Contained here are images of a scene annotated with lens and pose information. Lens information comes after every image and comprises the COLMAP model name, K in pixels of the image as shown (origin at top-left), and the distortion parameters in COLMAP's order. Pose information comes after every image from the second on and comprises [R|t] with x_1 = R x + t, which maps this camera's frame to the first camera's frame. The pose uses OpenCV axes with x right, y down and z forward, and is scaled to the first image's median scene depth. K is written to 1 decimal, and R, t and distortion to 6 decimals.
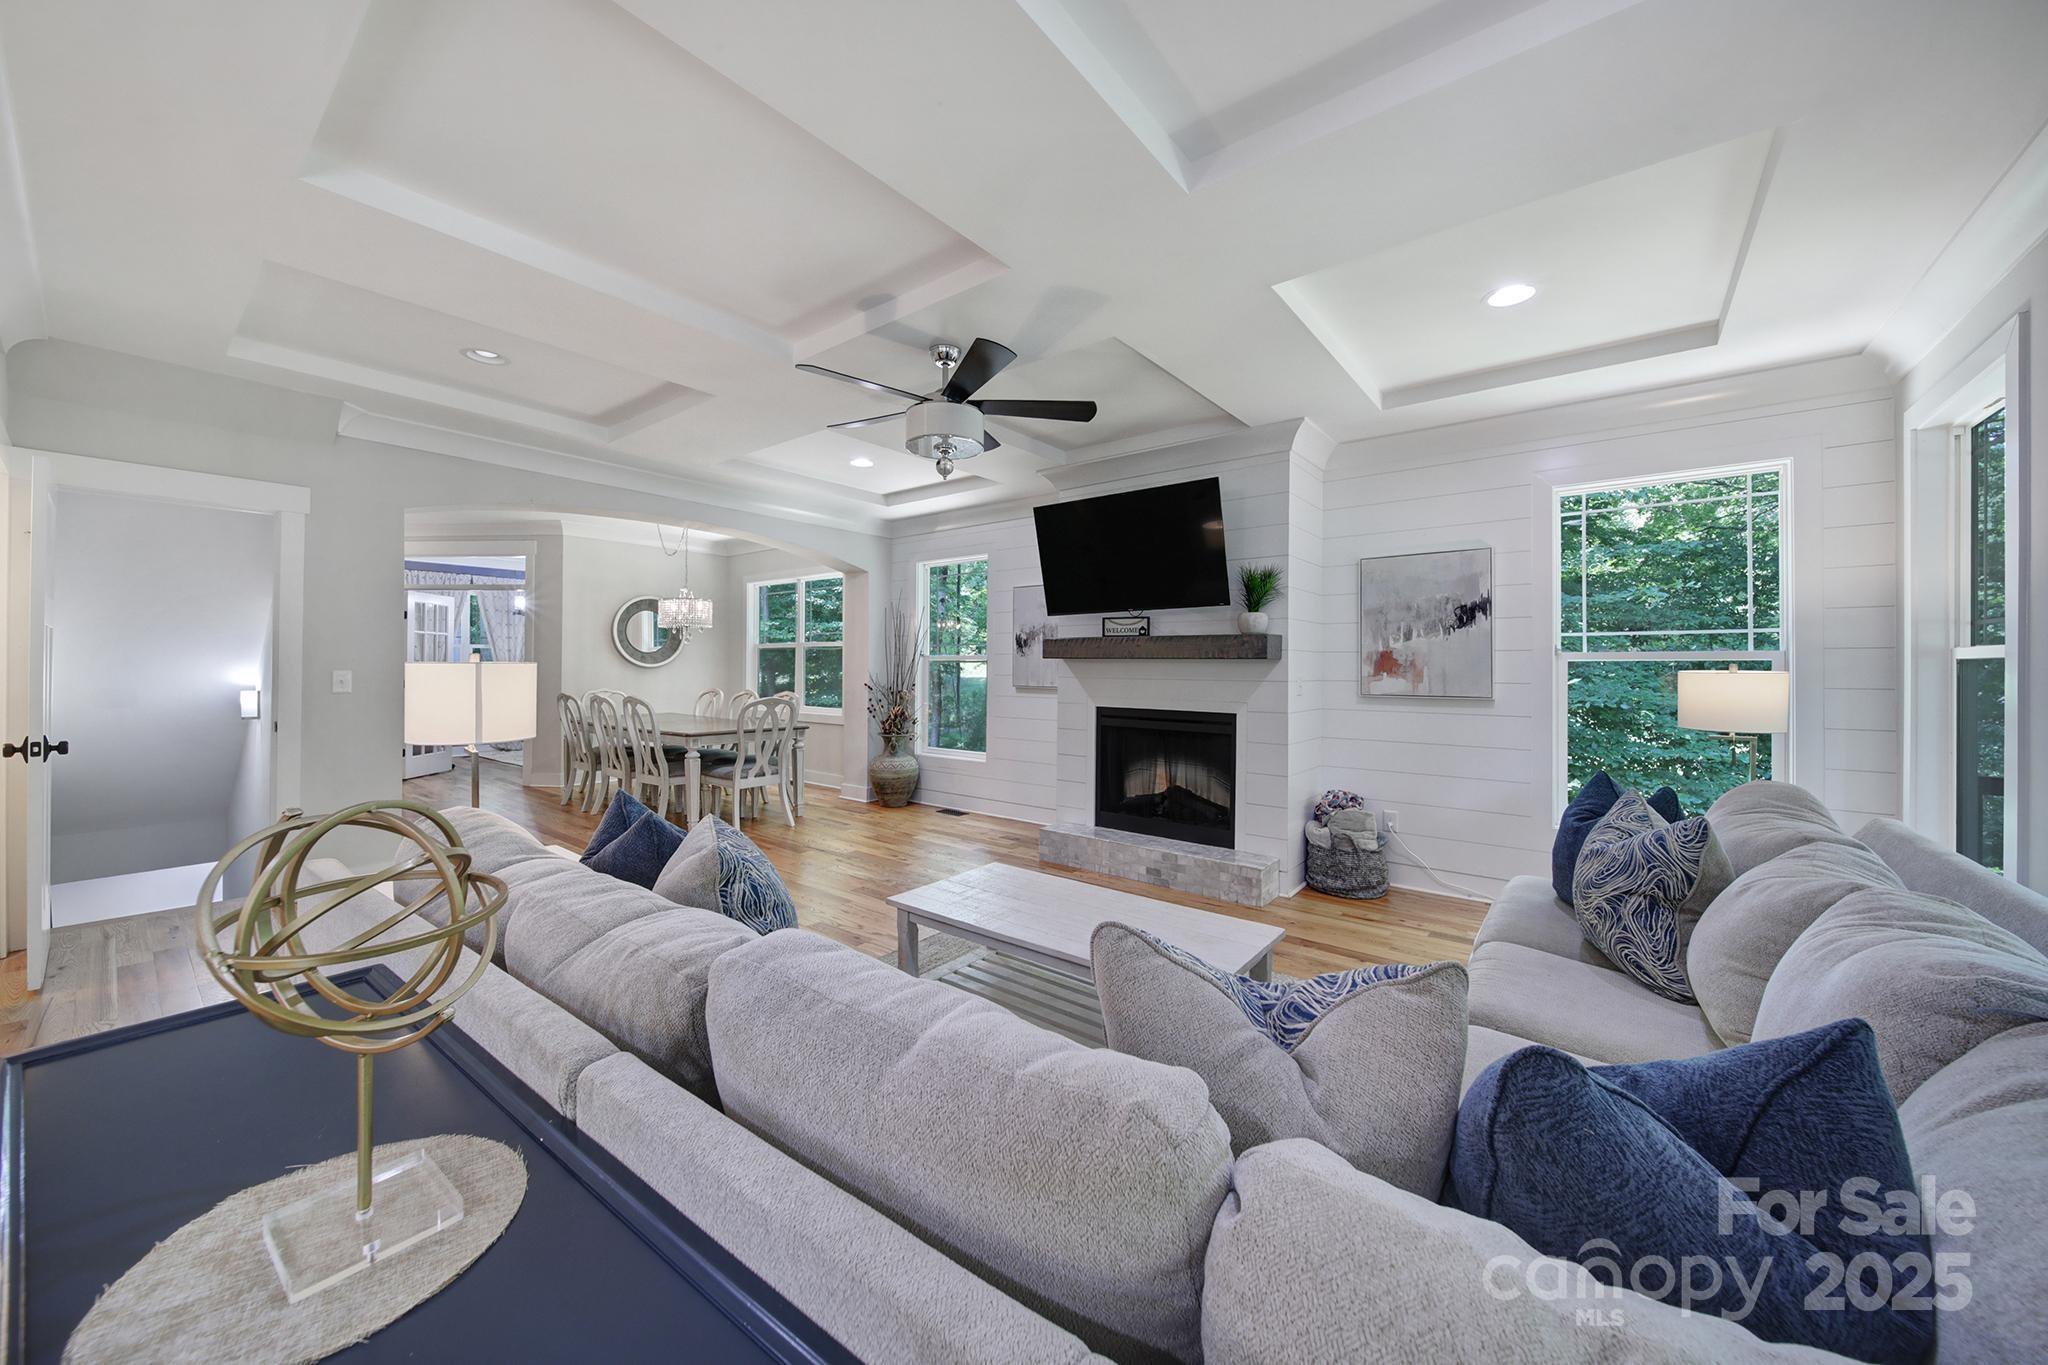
lens RADIAL K [[742.0, 0, 1012.8], [0, 742.0, 664.6], [0, 0, 1]] dist [-0.001581, -0.000547]
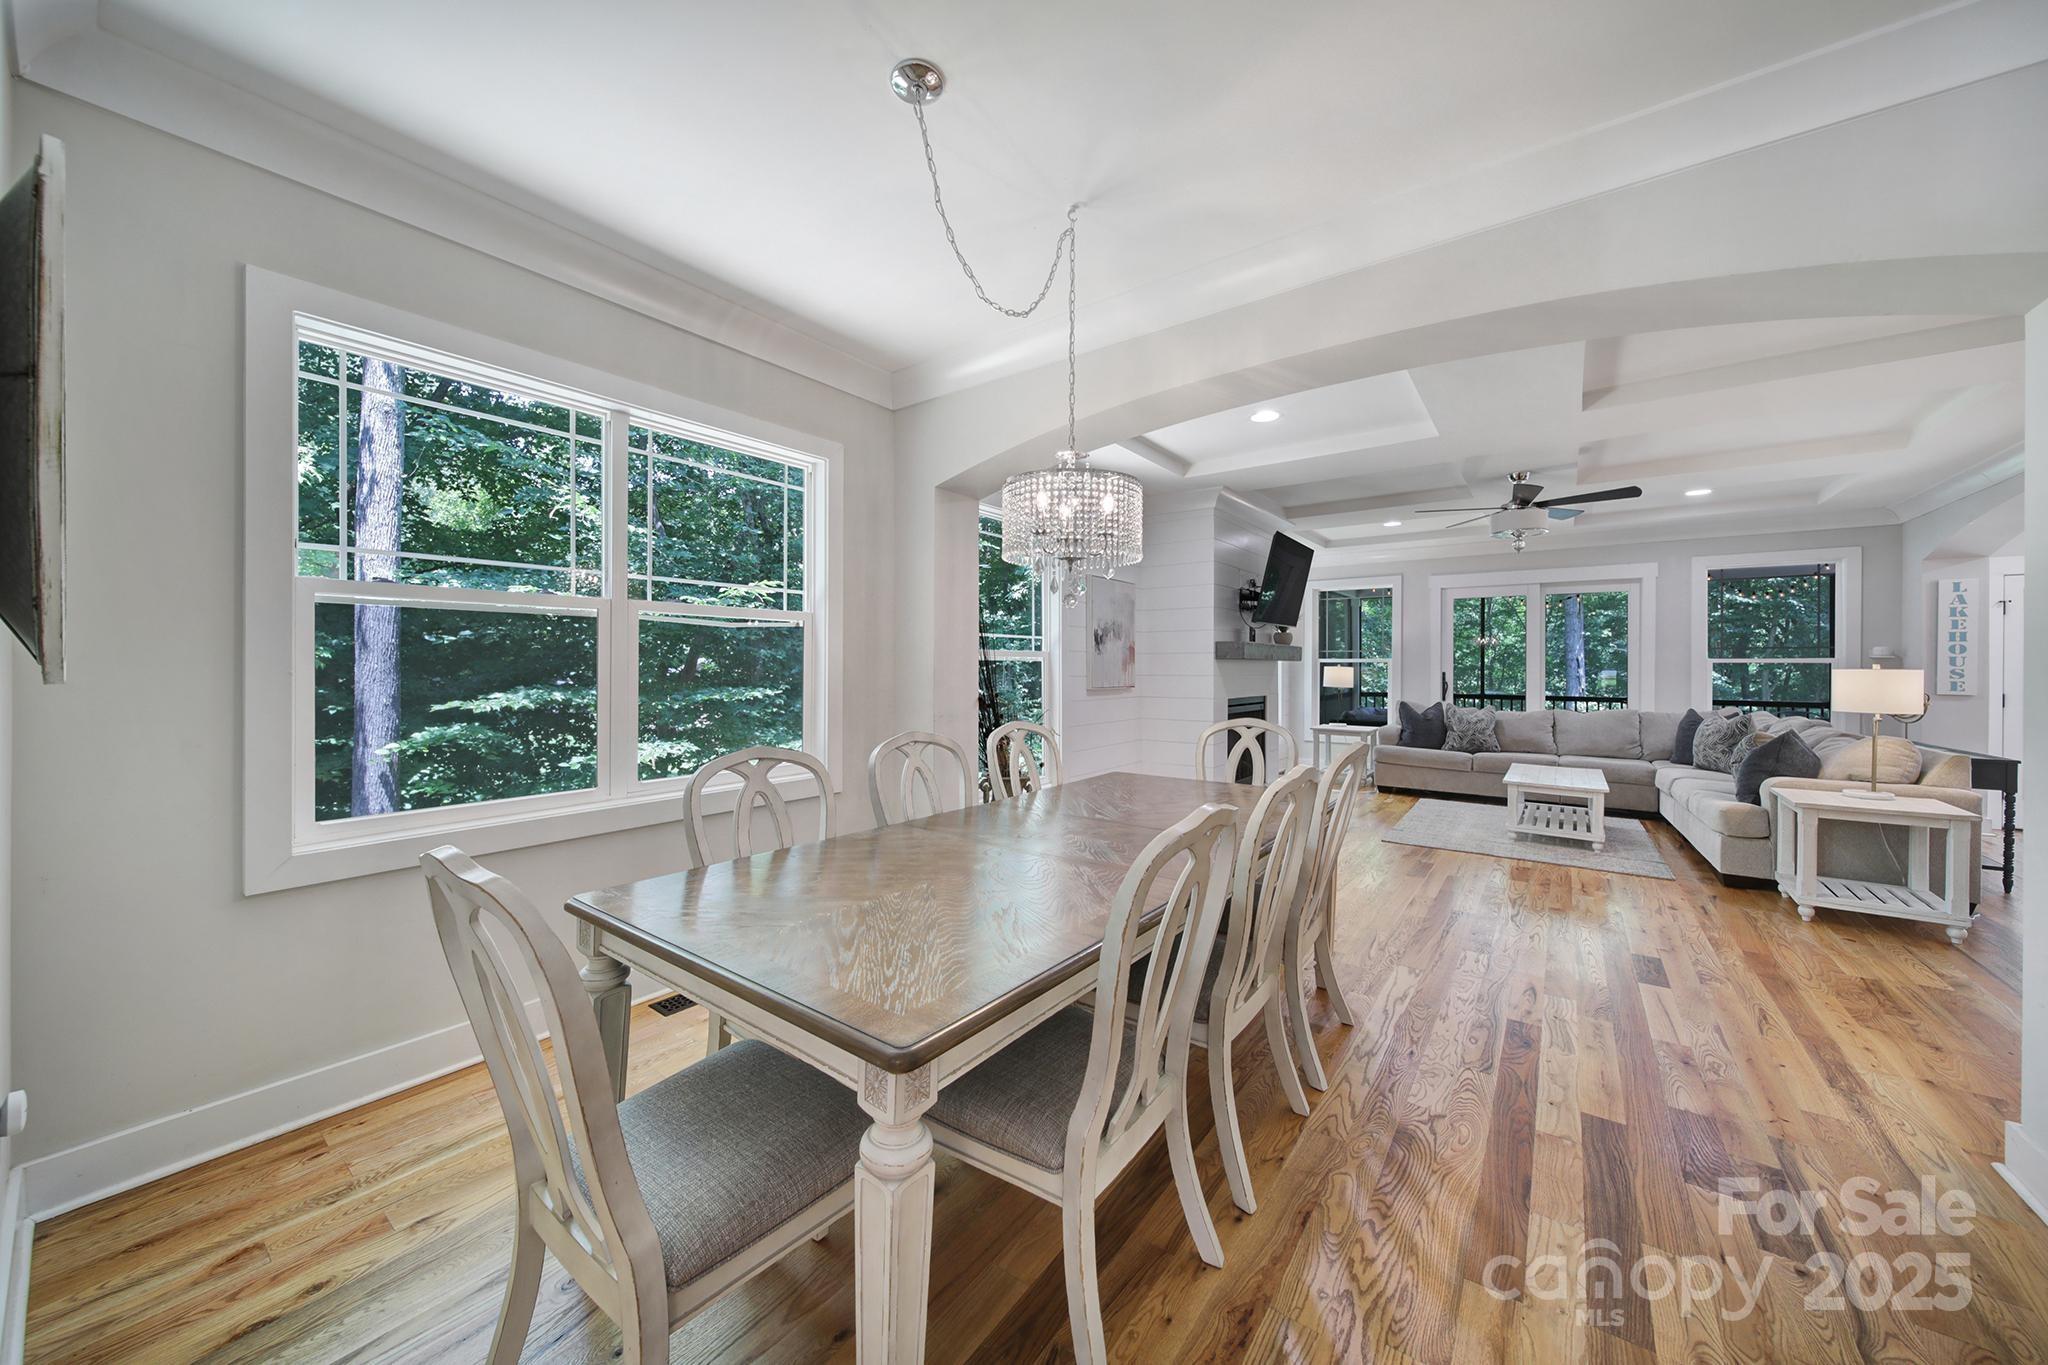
lens RADIAL K [[723.0, 0, 1015.5], [0, 723.0, 671.4], [0, 0, 1]] dist [-0.002992, -0.000515]
pose [[-0.033519, -0.020214, 0.999234, -1.201457], [-0.010618, 0.999746, 0.019868, -0.009620], [-0.999382, -0.009944, -0.033725, 1.584400]]
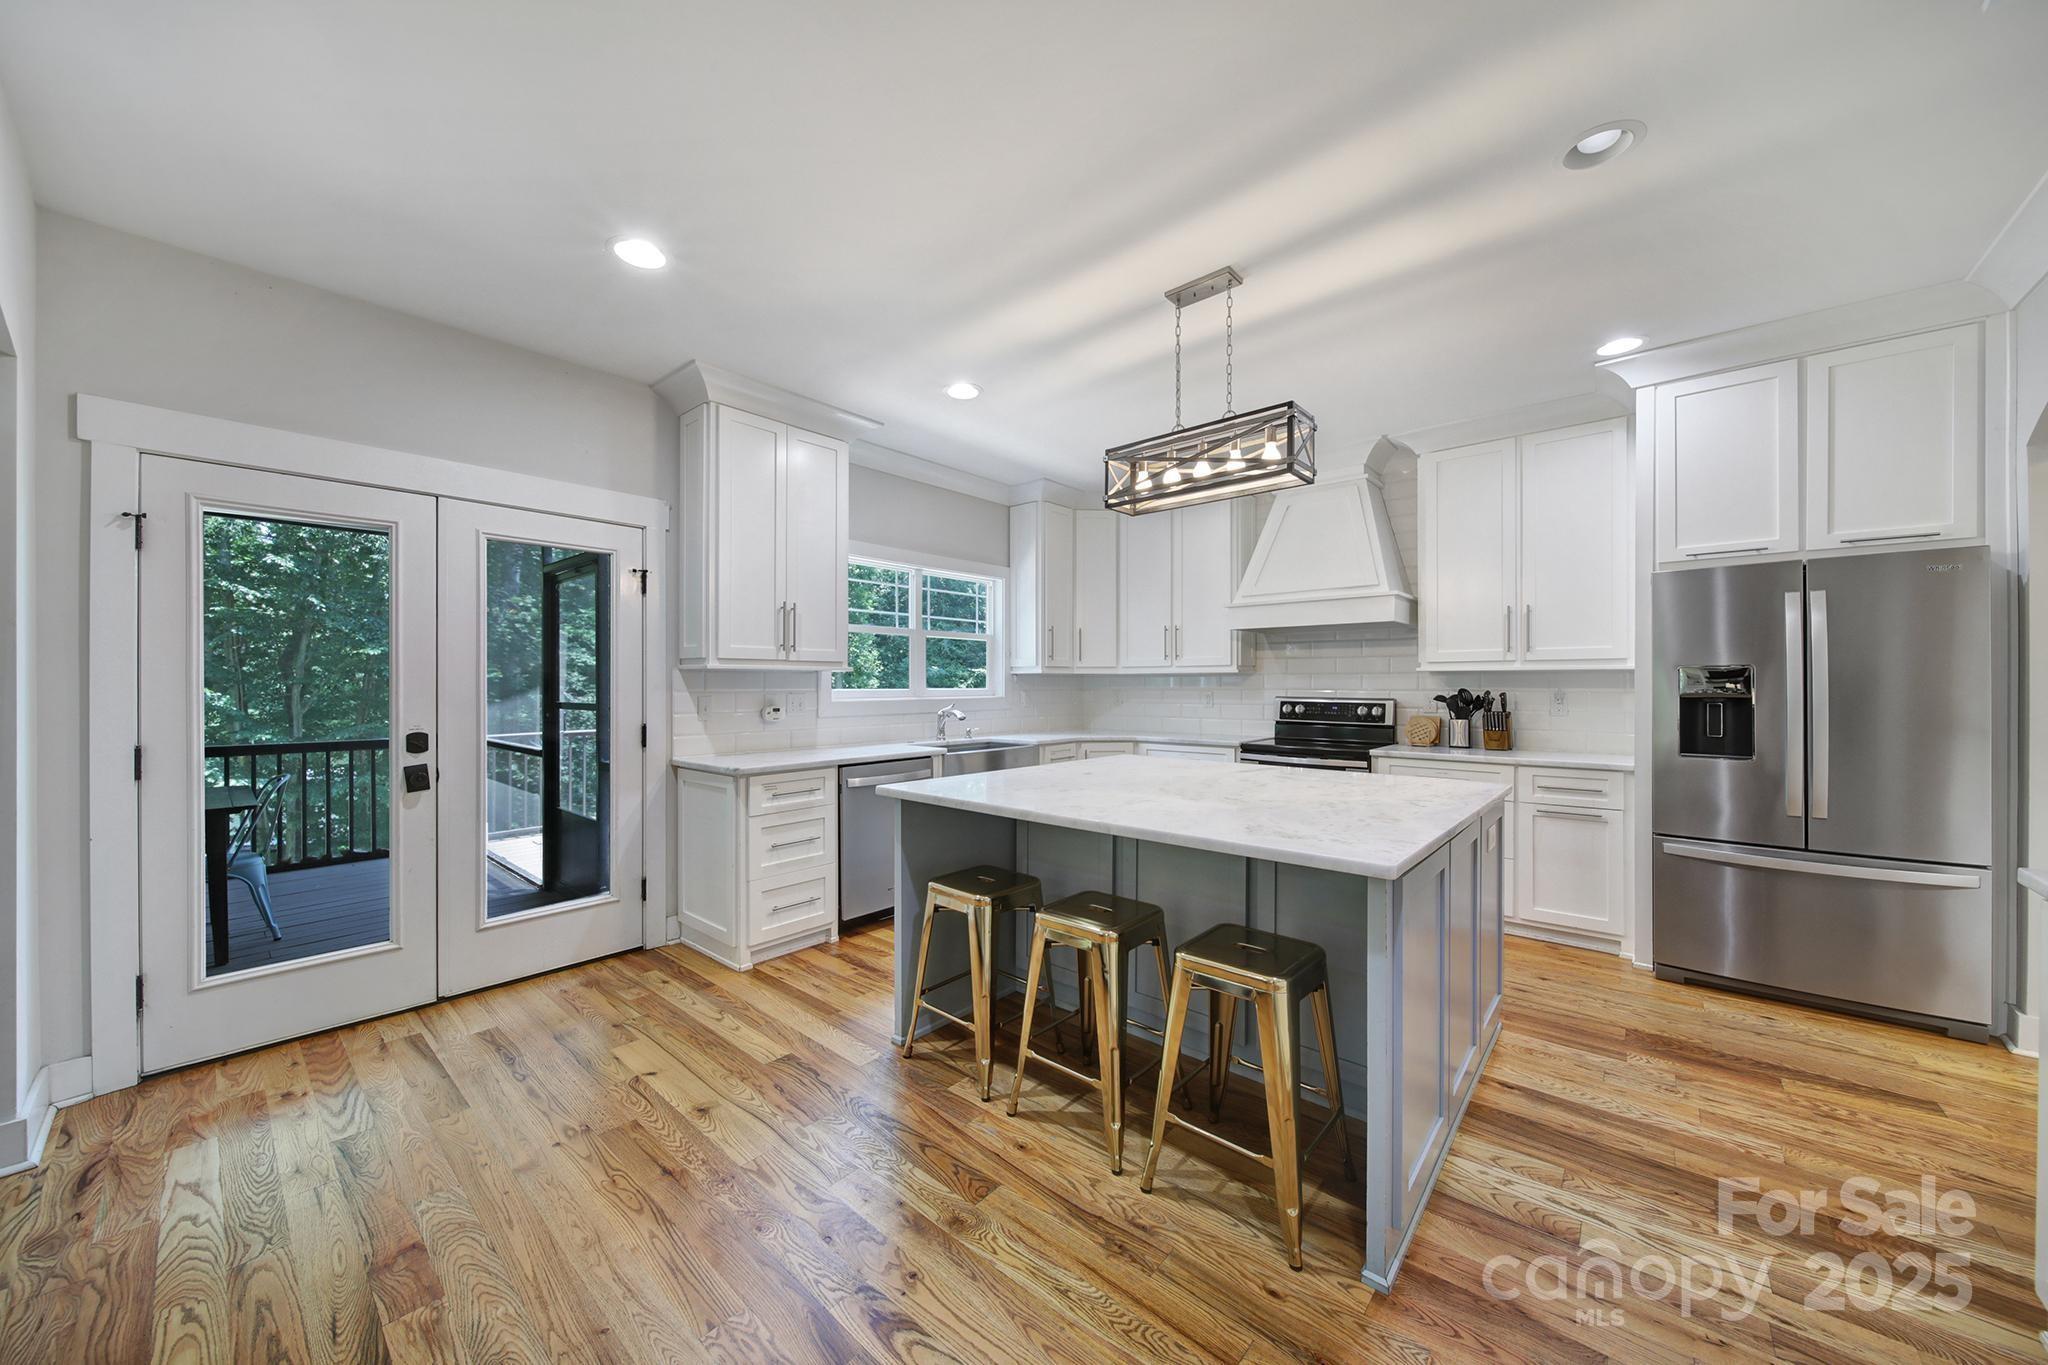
lens RADIAL K [[720.0, 0, 1026.2], [0, 720.0, 685.0], [0, 0, 1]] dist [-0.001539, -0.000242]
pose [[-0.999346, -0.010147, 0.034718, -0.613463], [-0.010209, 0.999947, -0.001599, -0.011813], [-0.034700, -0.001952, -0.999396, 0.227590]]
